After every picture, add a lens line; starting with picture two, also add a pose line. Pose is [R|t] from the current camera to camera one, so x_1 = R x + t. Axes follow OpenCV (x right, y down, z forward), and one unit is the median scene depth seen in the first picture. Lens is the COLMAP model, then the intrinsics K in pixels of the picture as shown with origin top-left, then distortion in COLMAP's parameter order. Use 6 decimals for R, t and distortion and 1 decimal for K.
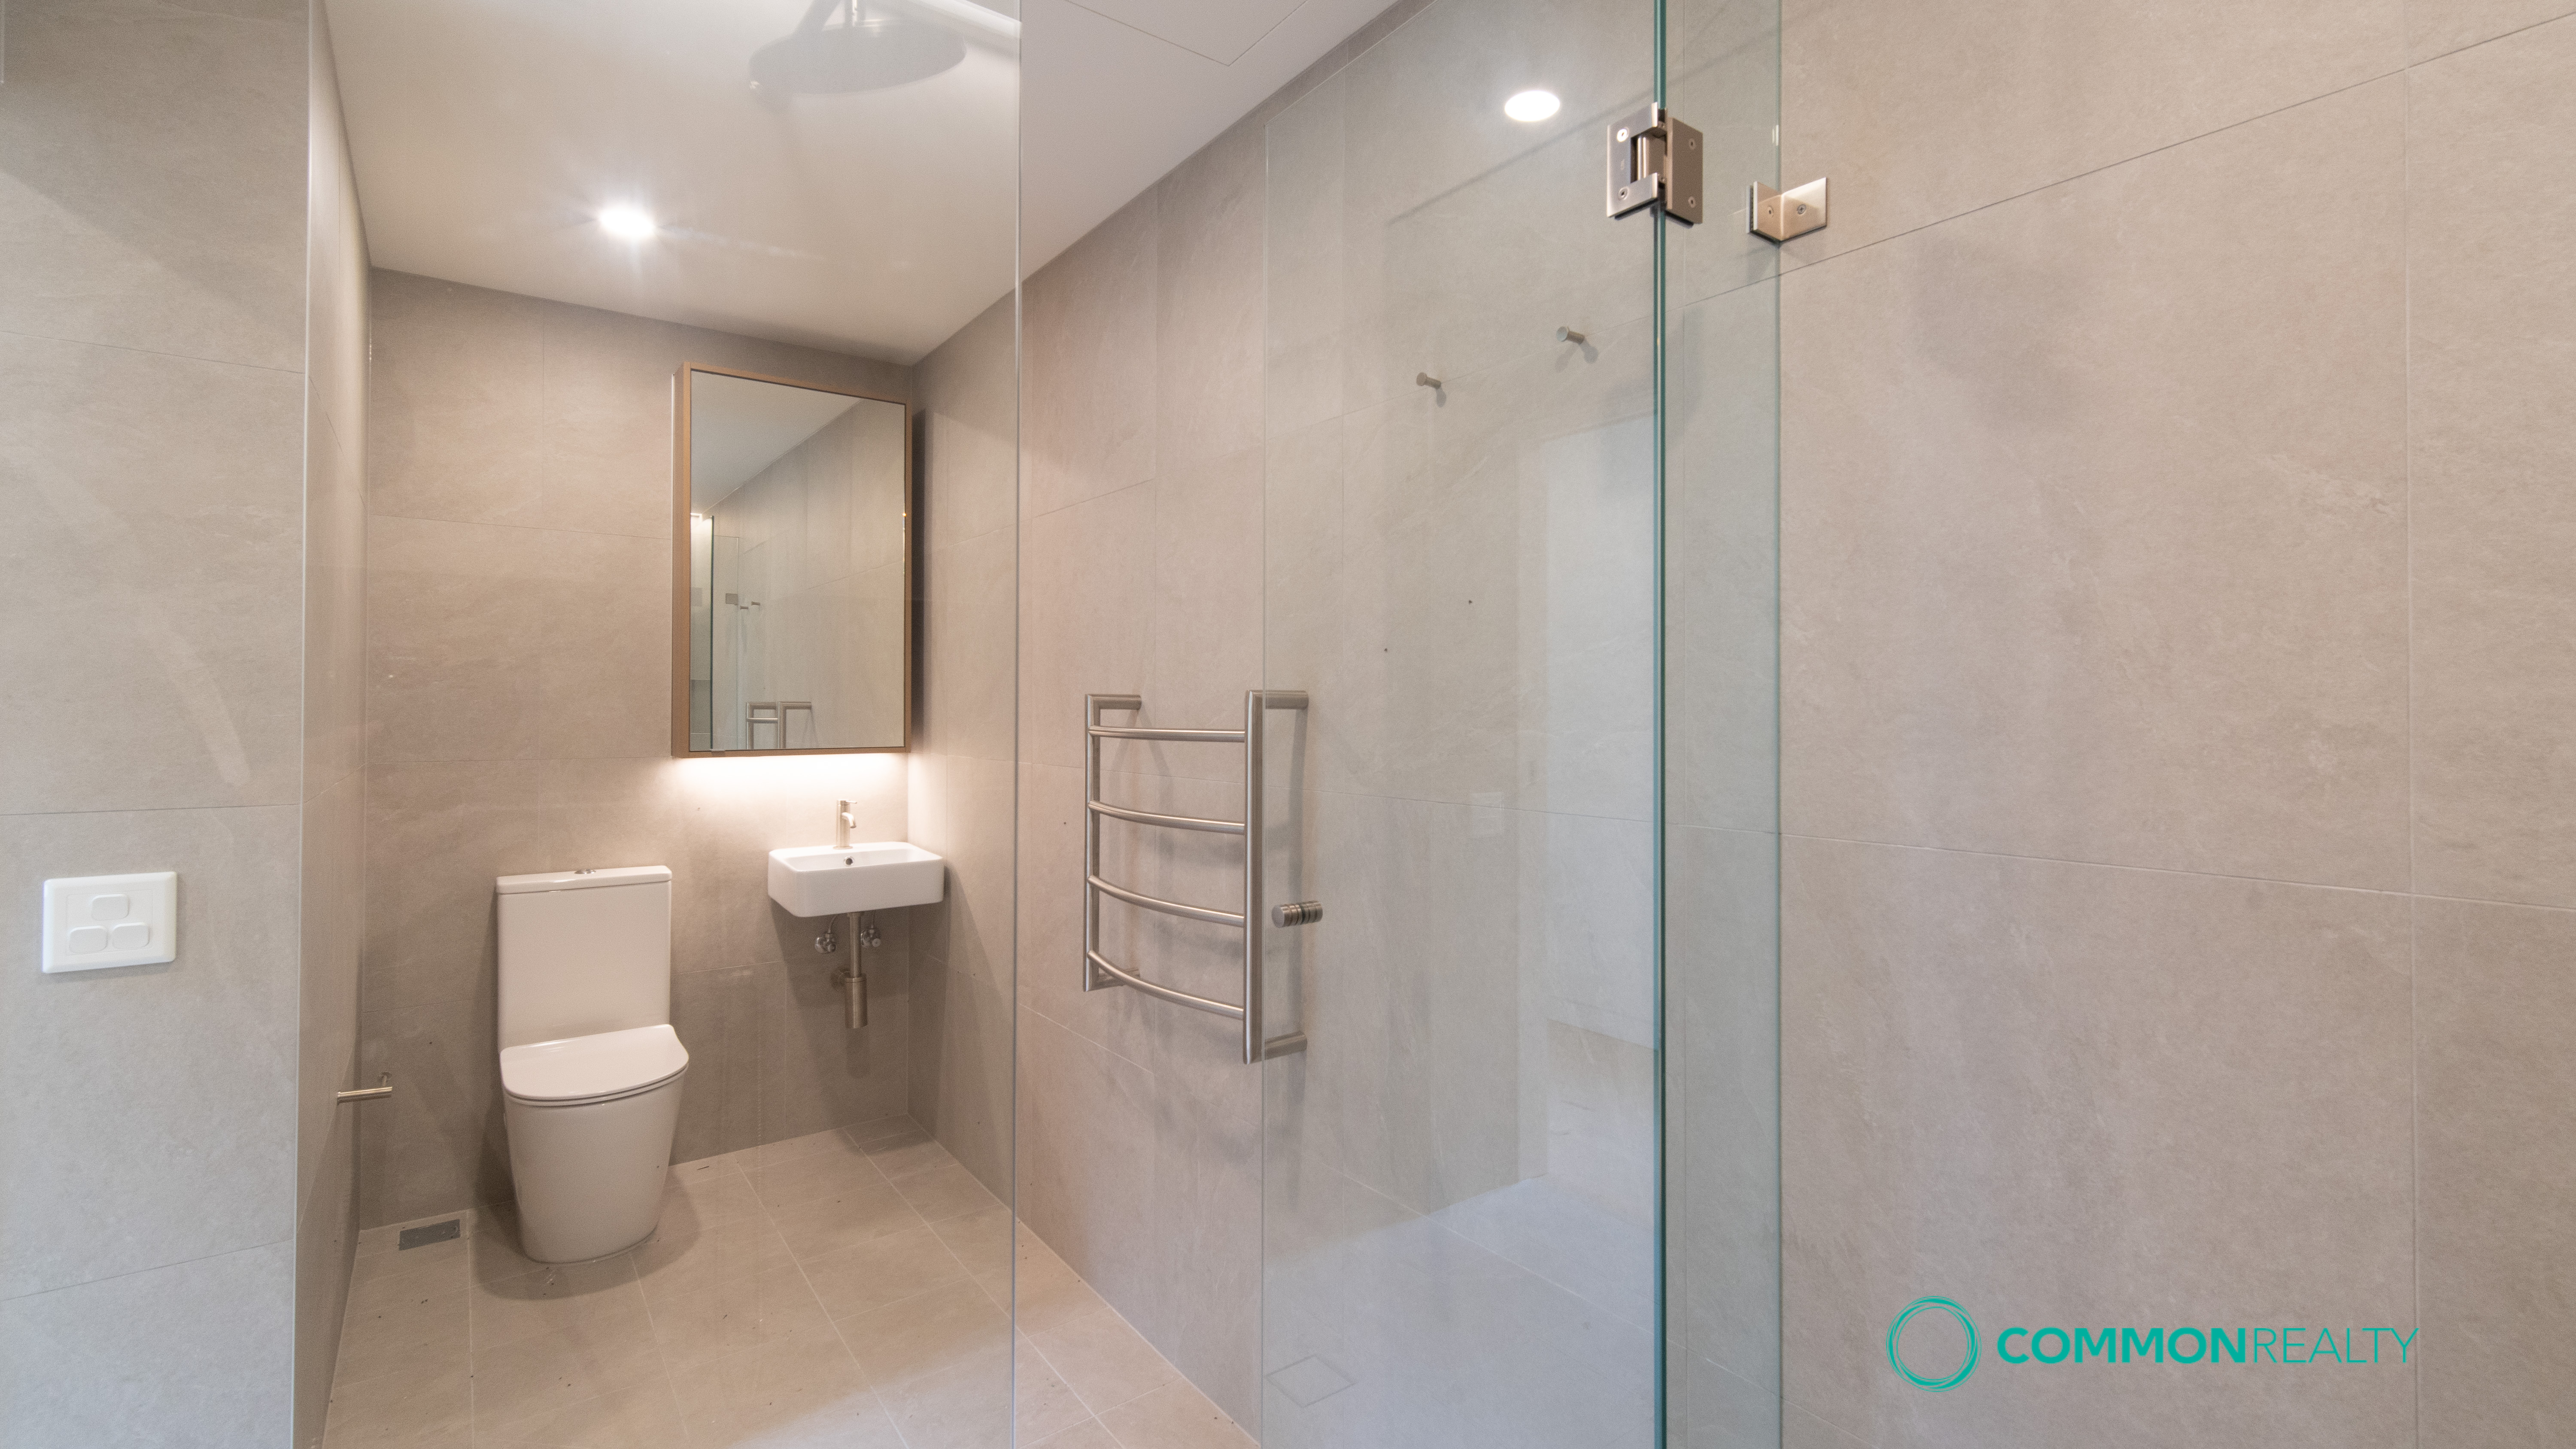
lens RADIAL K [[1119.1, 0, 1285.3], [0, 1119.1, 713.5], [0, 0, 1]] dist [0.007271, -0.000582]
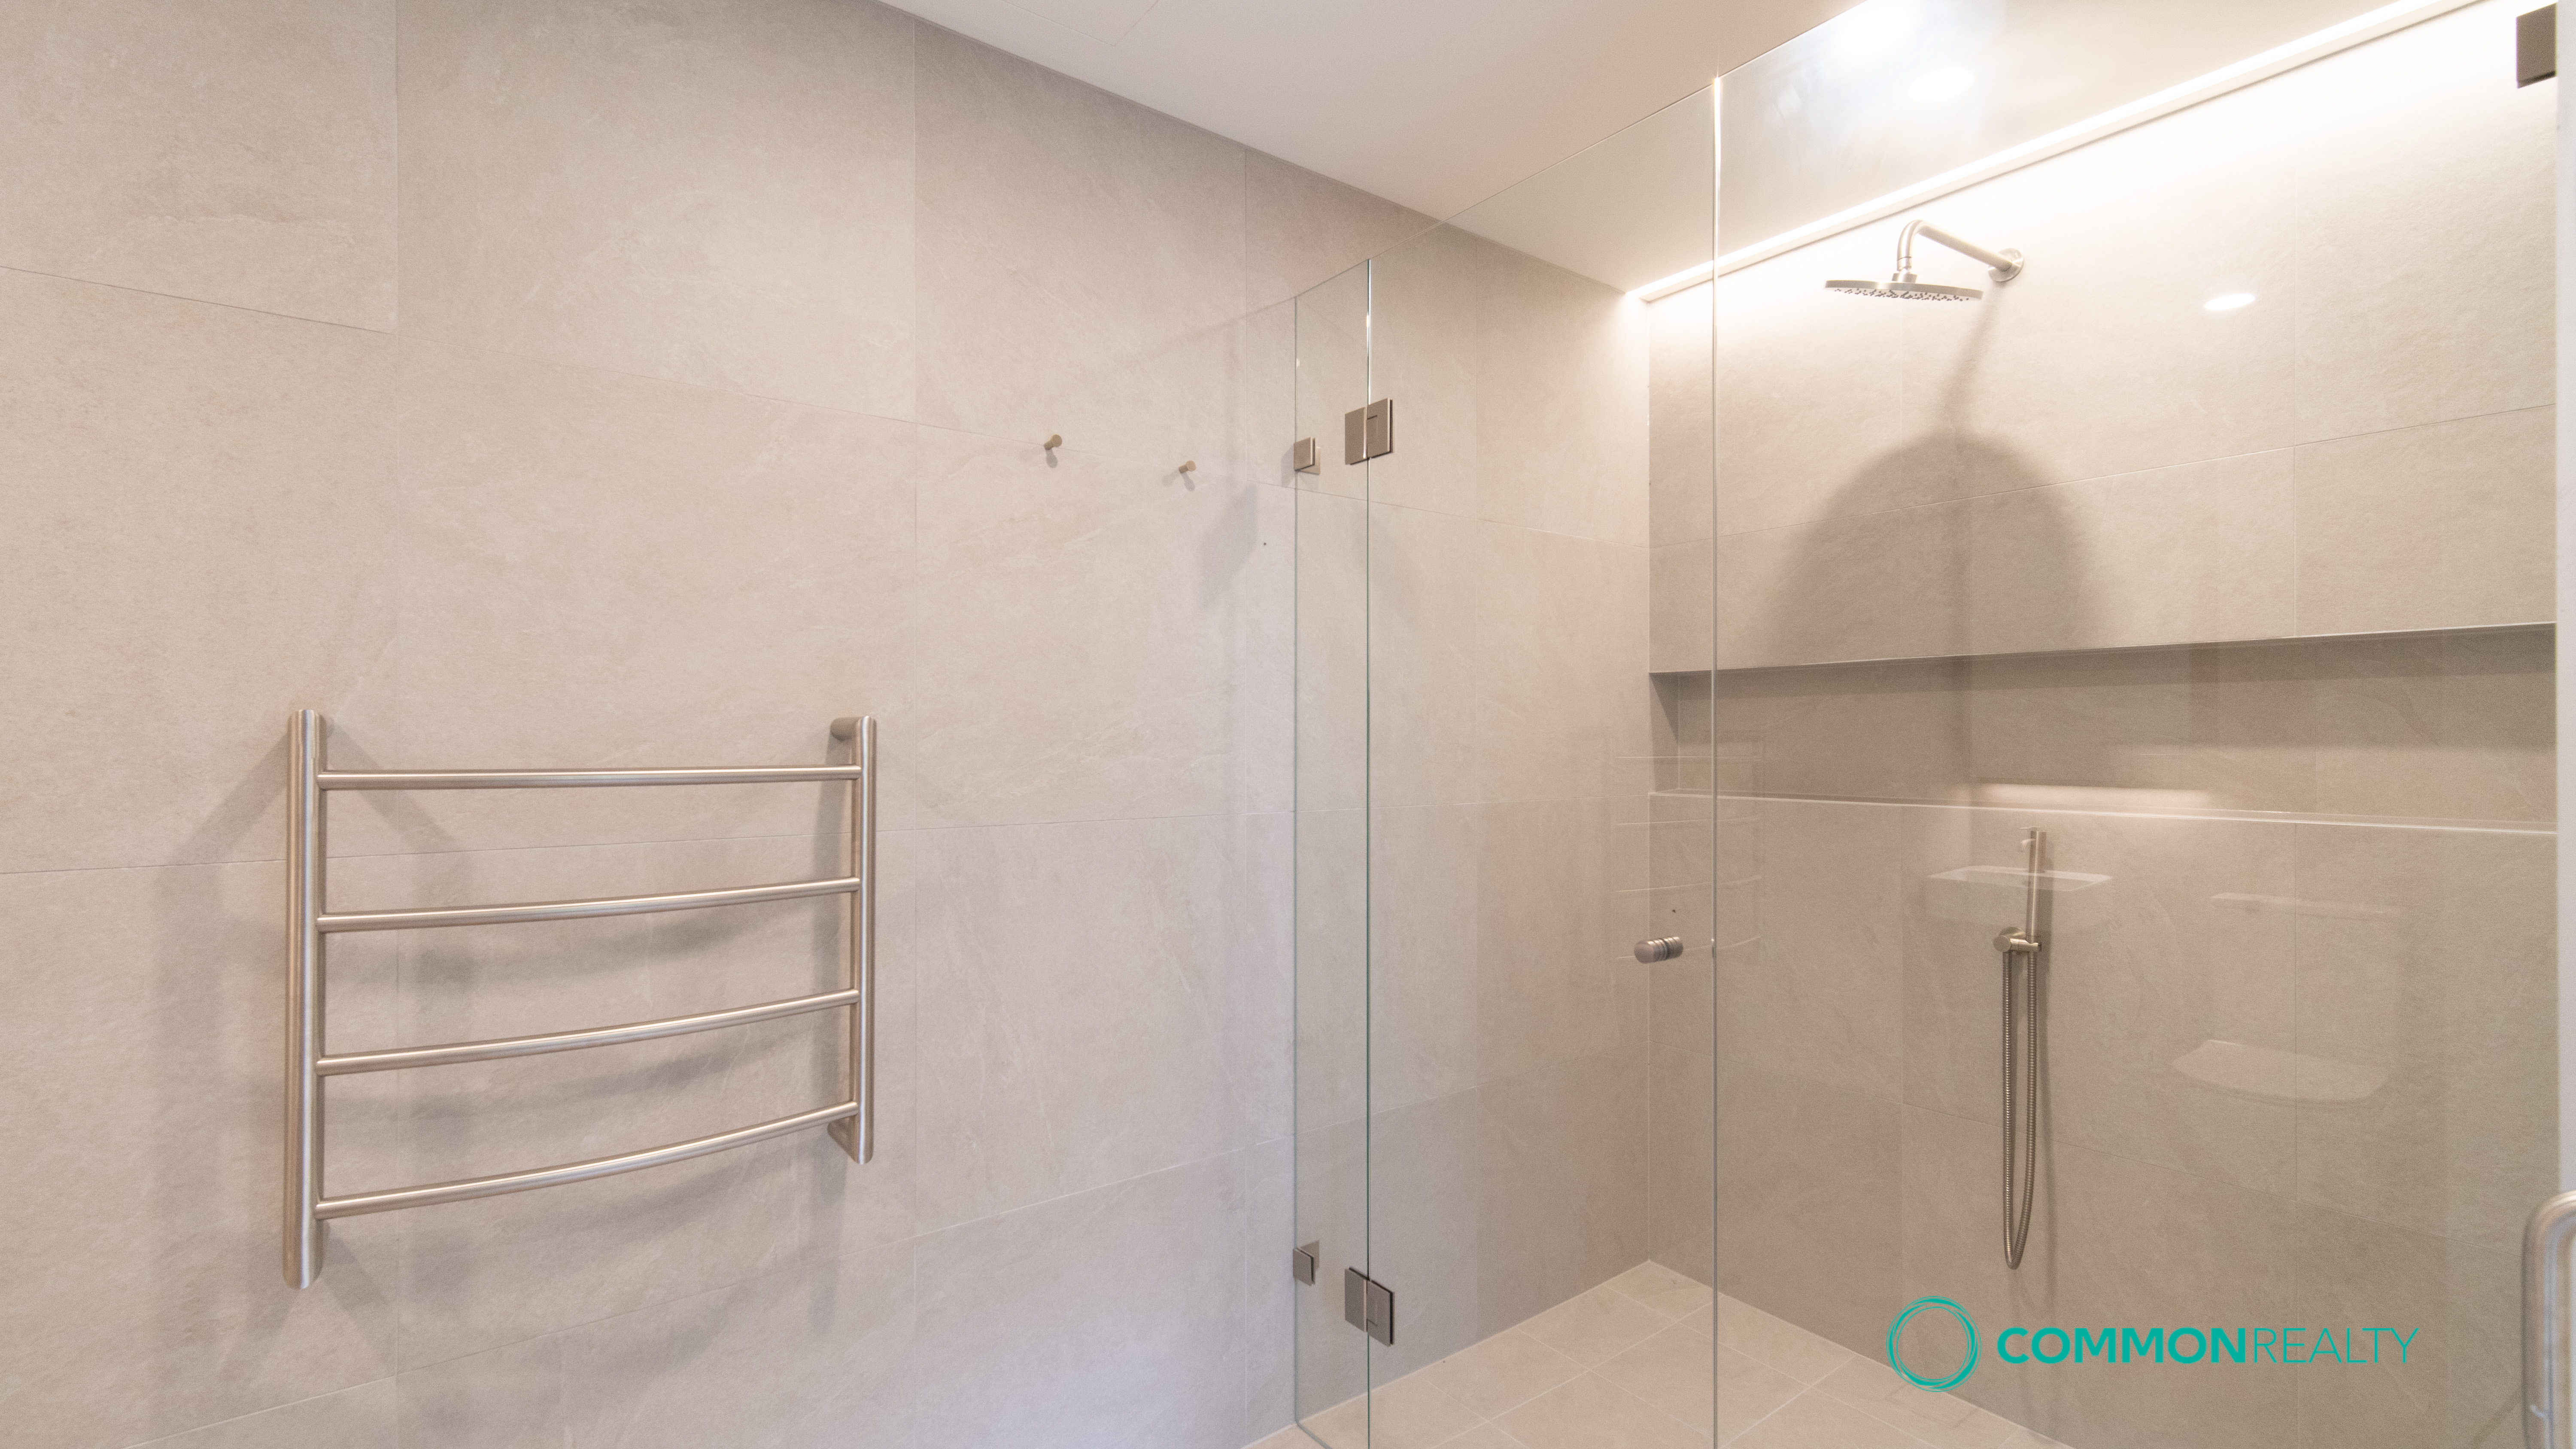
lens RADIAL K [[1119.1, 0, 1285.3], [0, 1119.1, 713.5], [0, 0, 1]] dist [0.007271, -0.000582]
pose [[-0.000470, 0.004994, 0.999987, -1.275150], [-0.009420, 0.999943, -0.004998, -0.034461], [-0.999956, -0.009422, -0.000423, 1.003965]]
